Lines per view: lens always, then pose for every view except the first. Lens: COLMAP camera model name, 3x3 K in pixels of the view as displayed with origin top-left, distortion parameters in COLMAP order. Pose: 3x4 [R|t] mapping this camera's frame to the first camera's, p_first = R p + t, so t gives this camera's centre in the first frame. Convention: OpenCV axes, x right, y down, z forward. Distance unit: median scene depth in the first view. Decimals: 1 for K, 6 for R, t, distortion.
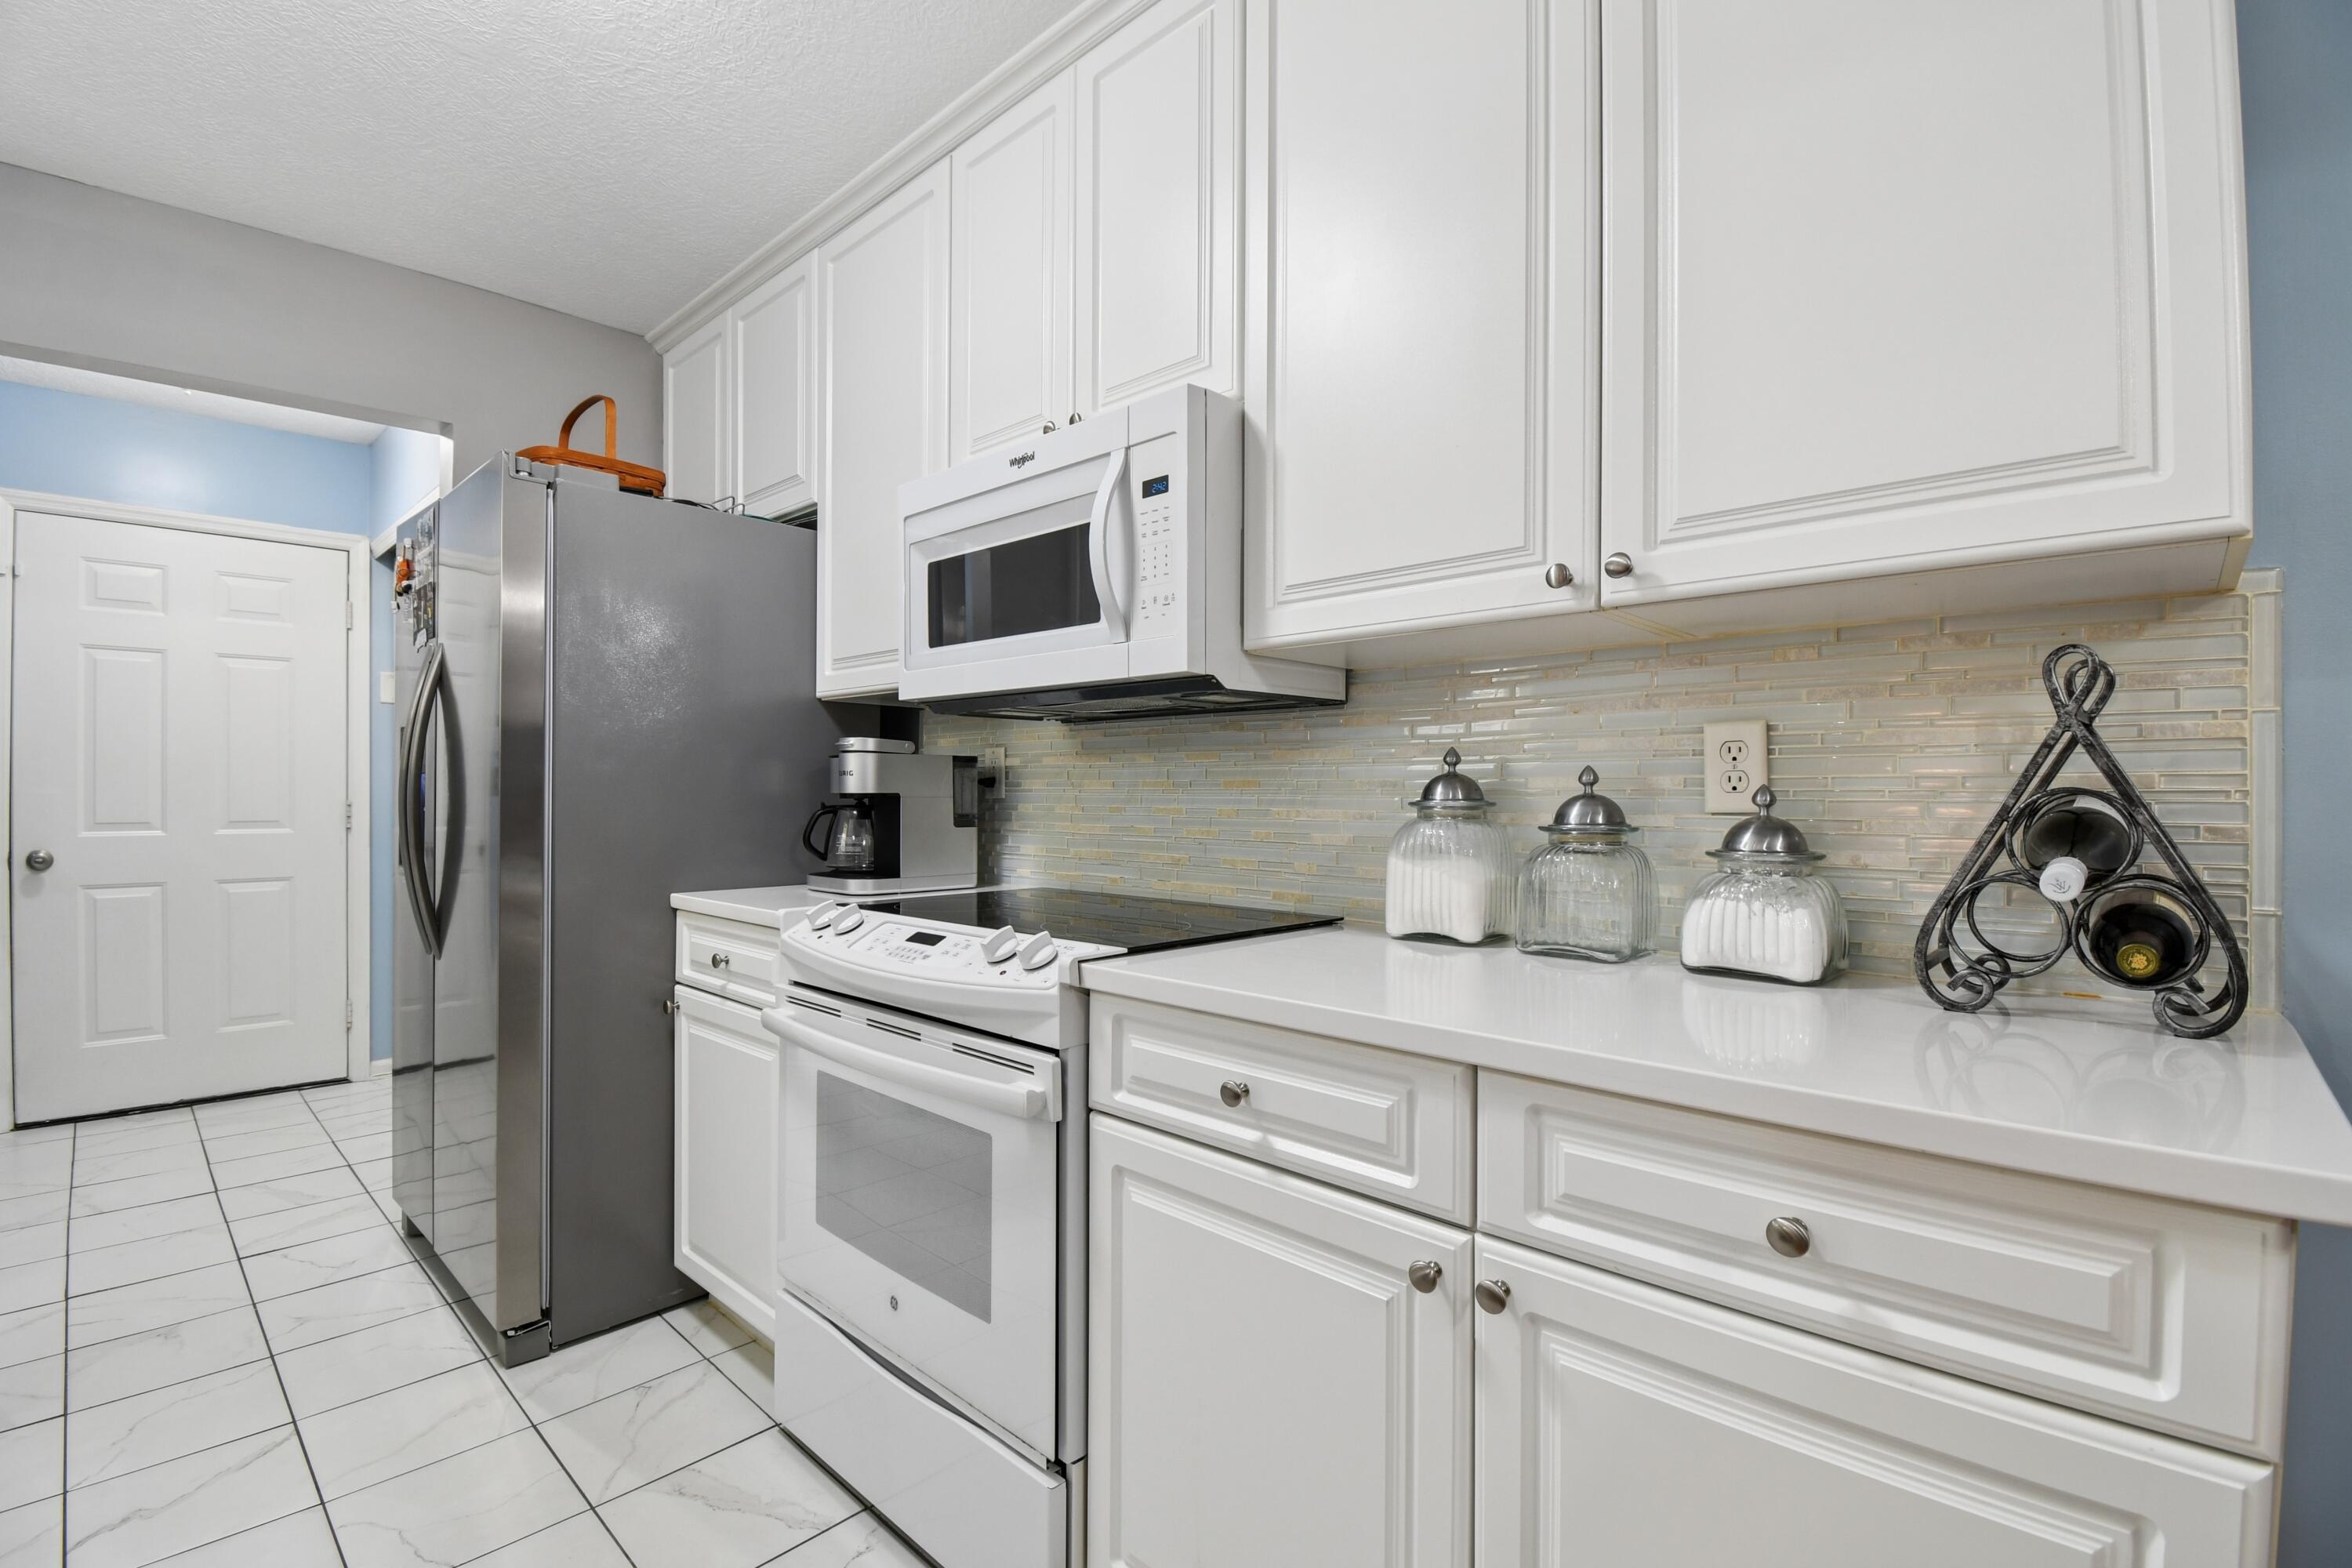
lens RADIAL K [[1055.3, 0, 1178.9], [0, 1055.3, 793.2], [0, 0, 1]] dist [-0.001120, -0.014023]
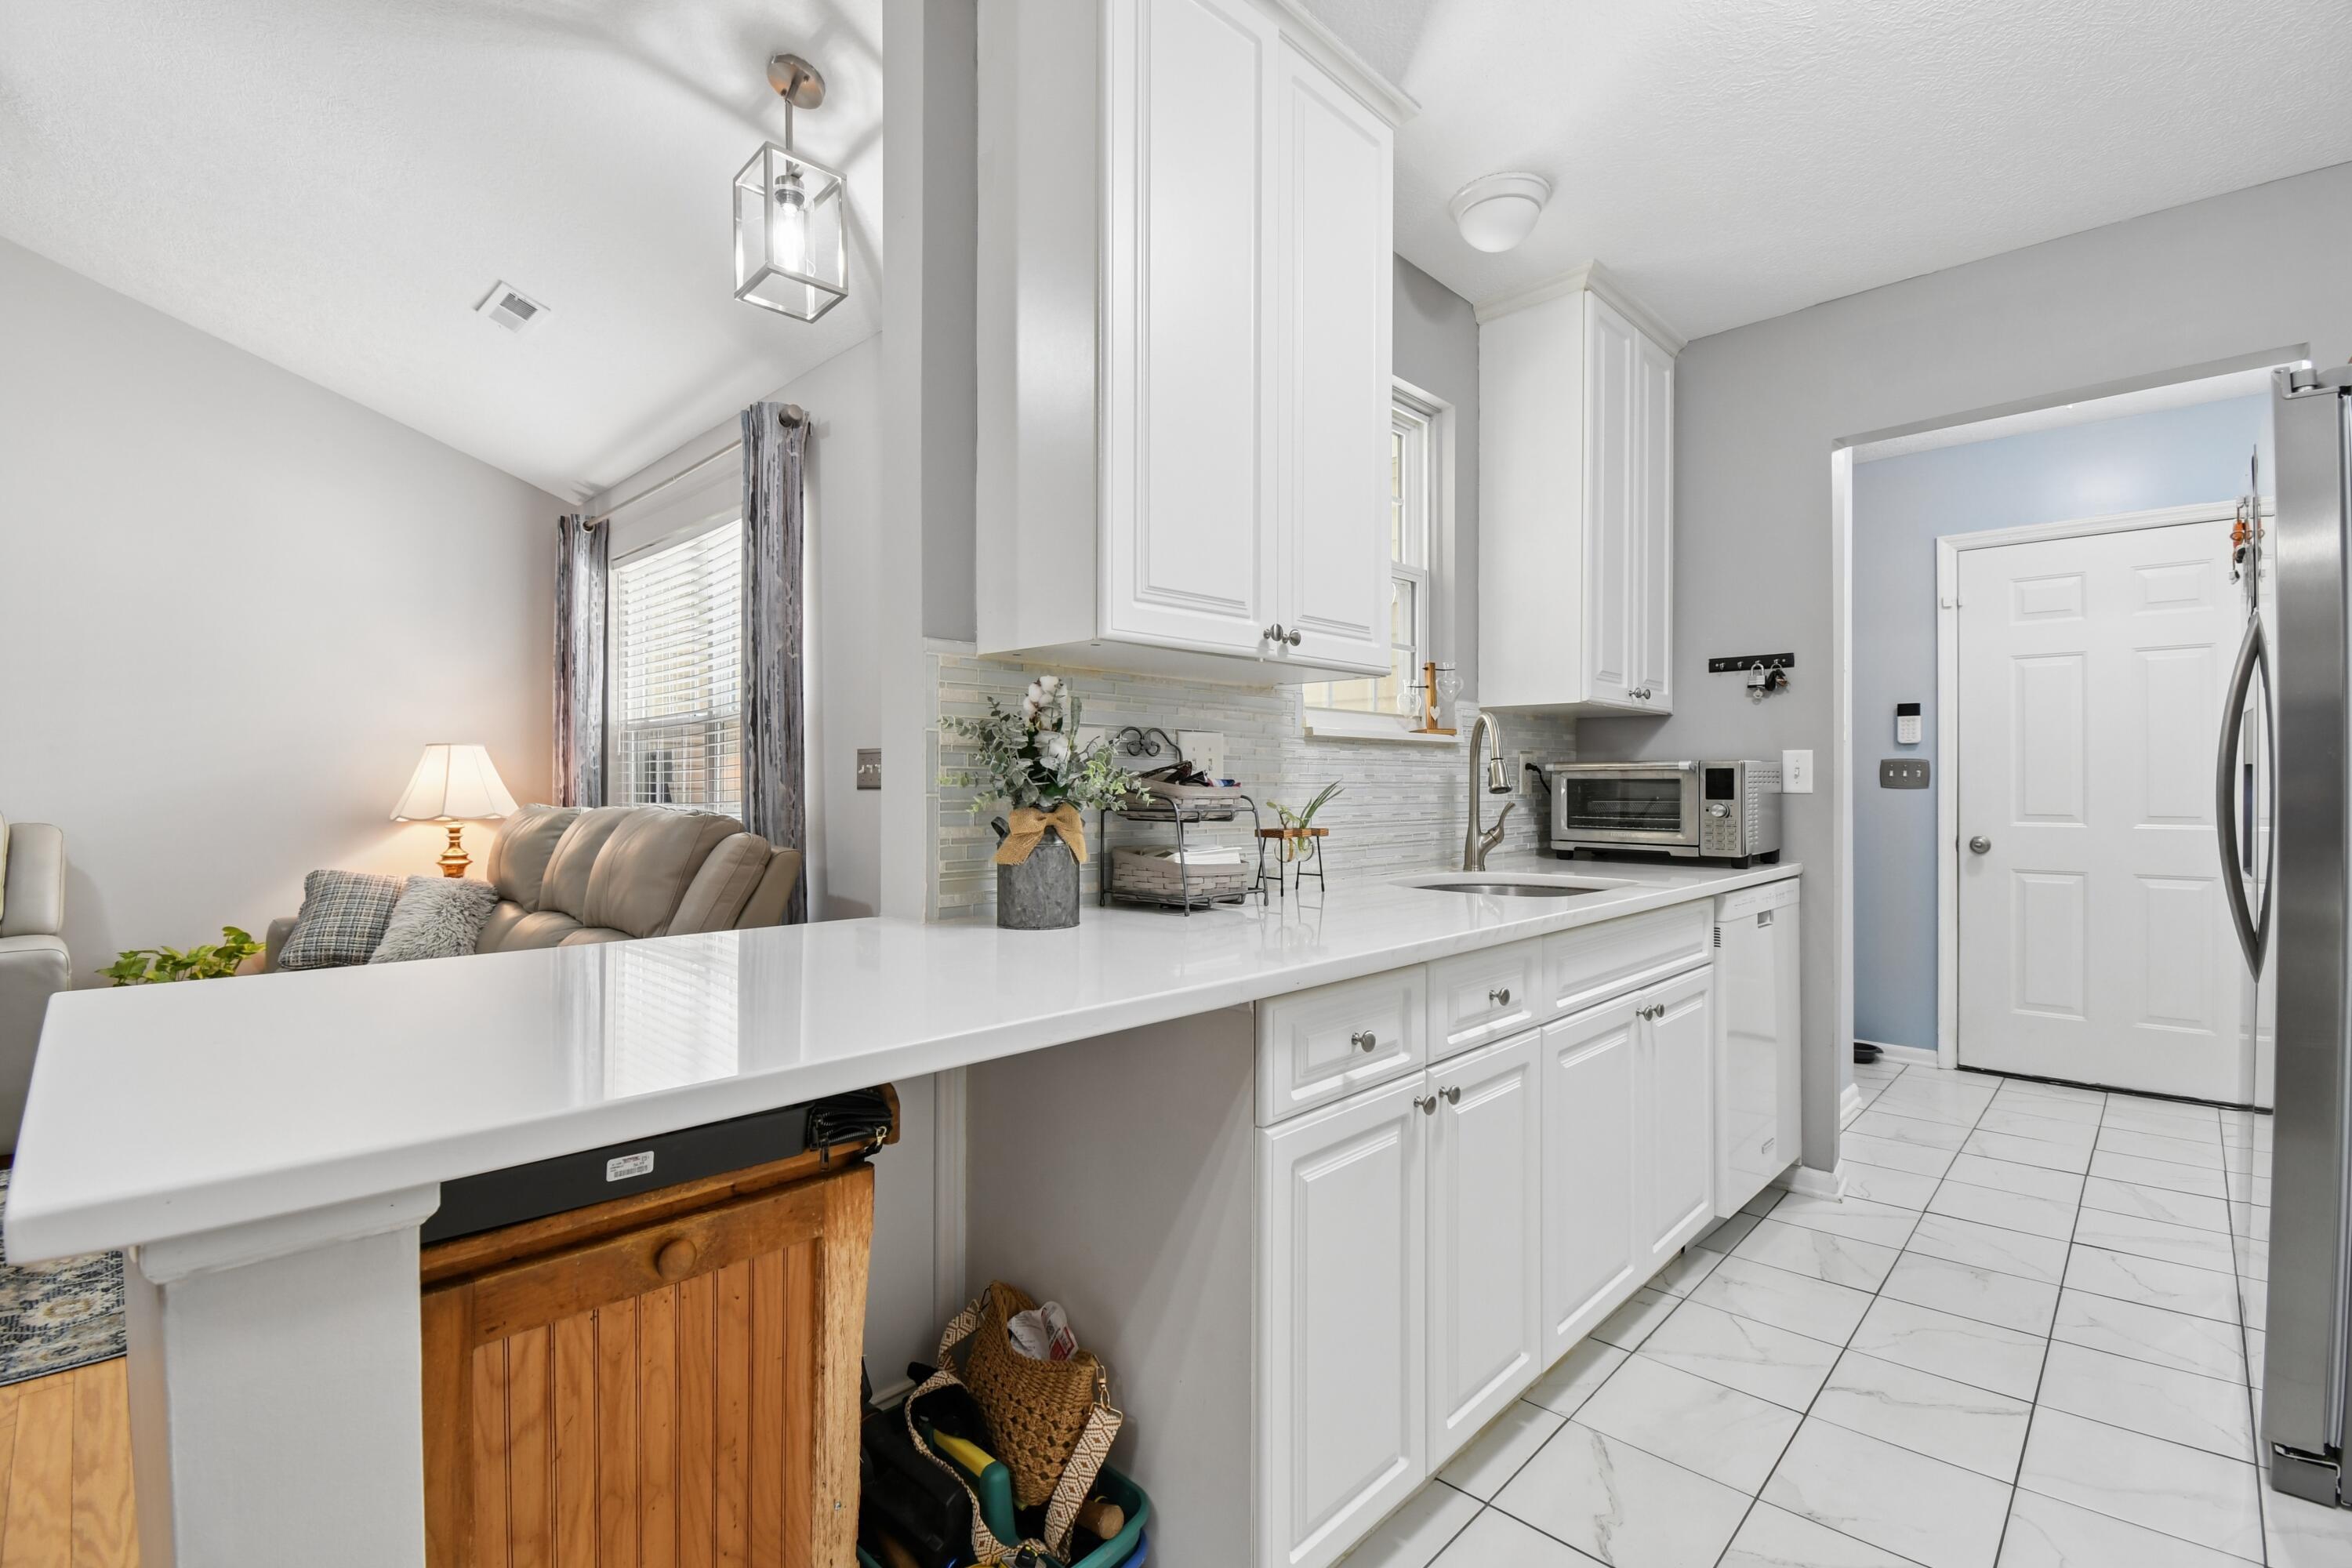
lens RADIAL K [[1055.3, 0, 1165.5], [0, 1055.3, 780.4], [0, 0, 1]] dist [-0.001120, -0.014023]
pose [[-0.009297, -0.005874, -0.999940, 0.125202], [-0.001183, 0.999982, -0.005864, -0.000031], [0.999956, 0.001129, -0.009304, 0.108292]]
